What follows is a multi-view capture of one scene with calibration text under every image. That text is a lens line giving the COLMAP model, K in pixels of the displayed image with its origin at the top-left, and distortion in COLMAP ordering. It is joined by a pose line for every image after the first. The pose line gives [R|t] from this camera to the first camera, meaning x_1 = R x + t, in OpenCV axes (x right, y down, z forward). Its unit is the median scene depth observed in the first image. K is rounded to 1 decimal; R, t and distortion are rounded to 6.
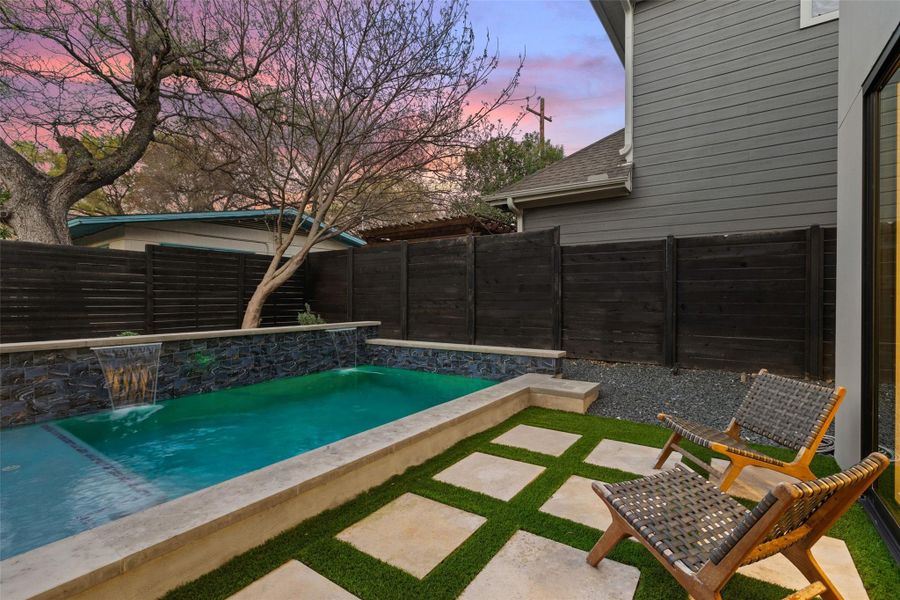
lens RADIAL K [[413.9, 0, 440.1], [0, 413.9, 300.6], [0, 0, 1]] dist [0.022362, -0.002161]
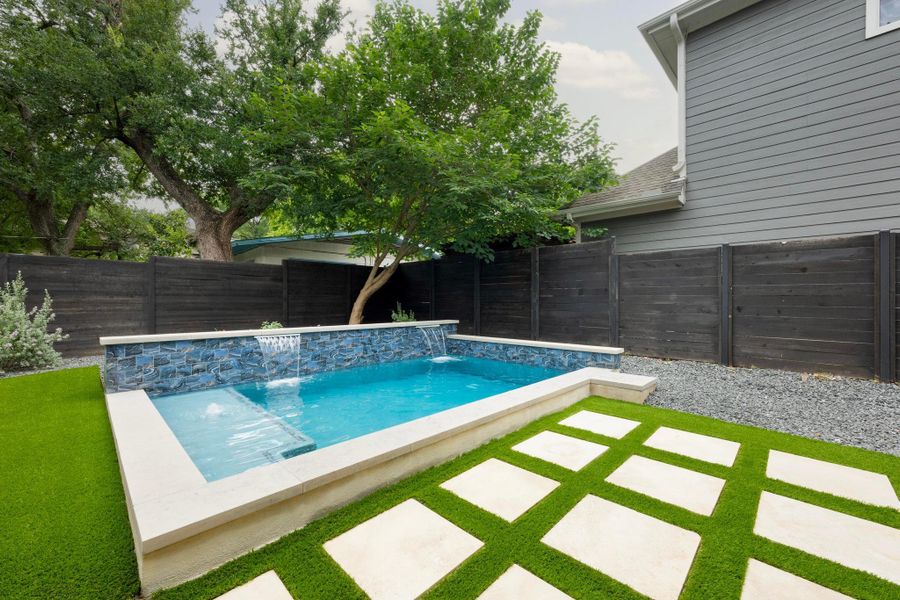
lens RADIAL K [[356.1, 0, 441.7], [0, 356.1, 296.2], [0, 0, 1]] dist [0.005530, 0.003063]
pose [[0.986264, 0.000404, -0.165176, -0.024387], [-0.003107, 0.999865, -0.016105, -0.002886], [0.165147, 0.016397, 0.986133, -0.041694]]
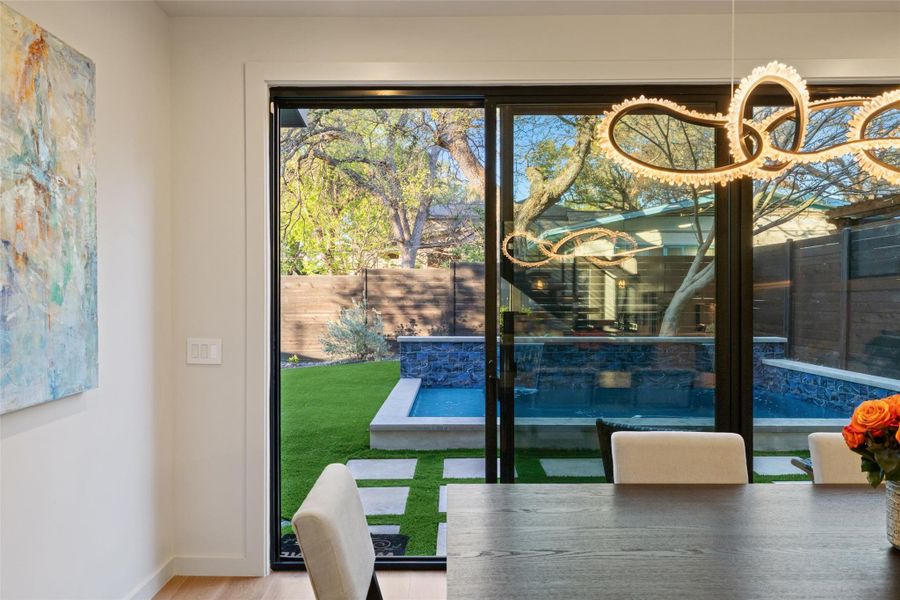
lens RADIAL K [[640.4, 0, 448.1], [0, 640.4, 298.5], [0, 0, 1]] dist [0.003825, -0.002063]
pose [[0.571267, 0.005673, -0.820745, 0.605901], [-0.002986, 0.999984, 0.004834, -0.035715], [0.820759, -0.000311, 0.571275, -0.289582]]
